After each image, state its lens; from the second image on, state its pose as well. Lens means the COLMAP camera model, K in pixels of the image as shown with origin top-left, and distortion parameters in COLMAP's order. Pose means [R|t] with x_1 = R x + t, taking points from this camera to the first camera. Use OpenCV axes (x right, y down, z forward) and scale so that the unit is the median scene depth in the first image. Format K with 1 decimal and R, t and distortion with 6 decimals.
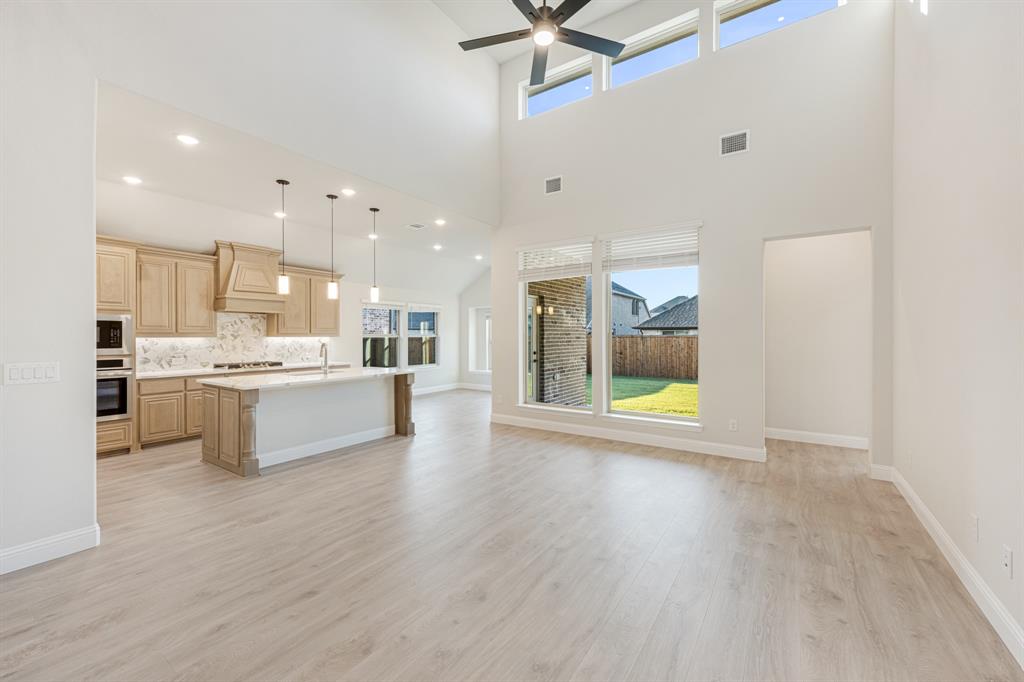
lens RADIAL K [[408.4, 0, 512.2], [0, 408.4, 336.5], [0, 0, 1]] dist [0.001470, 0.000422]
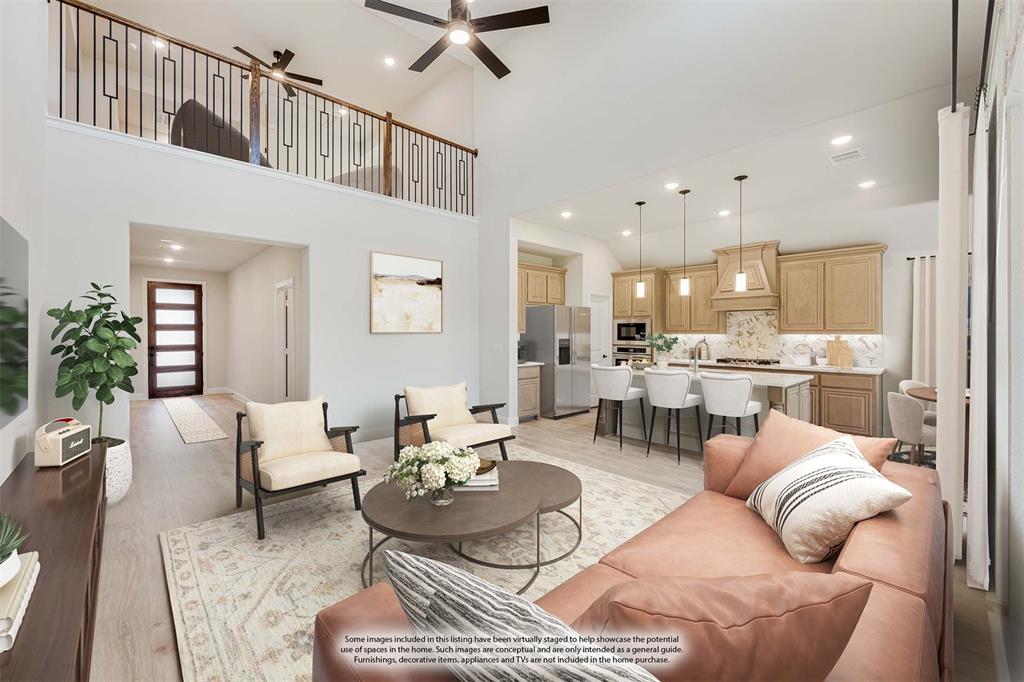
lens RADIAL K [[408.4, 0, 516.9], [0, 408.4, 332.5], [0, 0, 1]] dist [0.001470, 0.000422]
pose [[-0.213793, -0.002337, -0.976876, 0.520912], [-0.004233, 0.999990, -0.001466, 0.001517], [0.976870, 0.003822, -0.213801, 0.699105]]
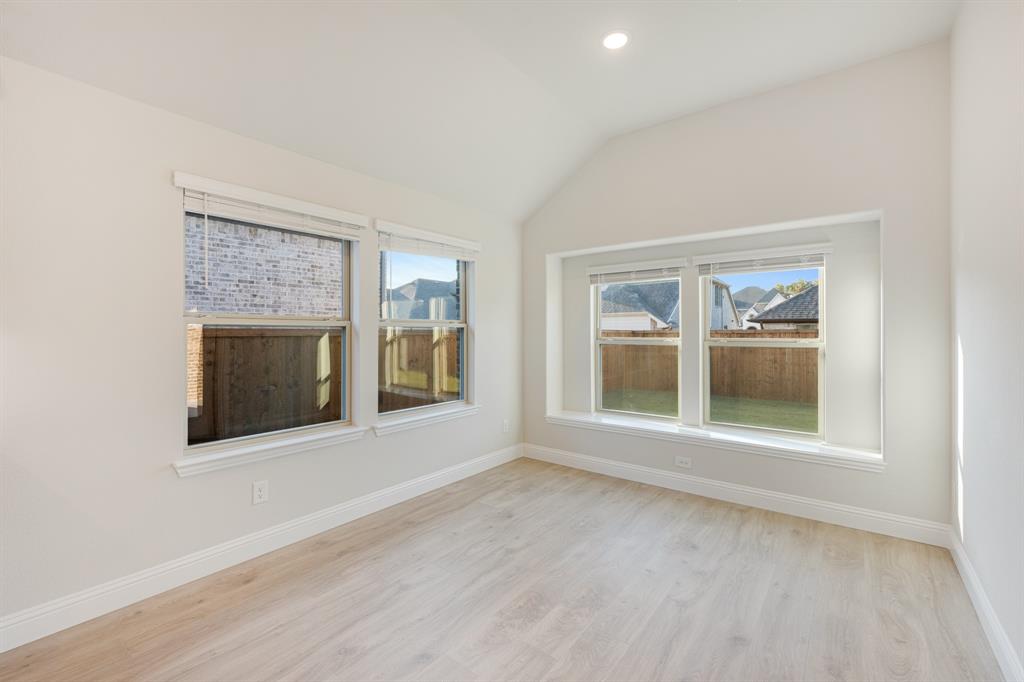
lens RADIAL K [[440.9, 0, 509.3], [0, 440.9, 331.7], [0, 0, 1]] dist [0.001968, 0.000209]
pose [[0.997296, -0.001161, -0.073478, -0.202519], [0.000597, 0.999970, -0.007700, 0.013595], [0.073485, 0.007635, 0.997267, 1.055284]]
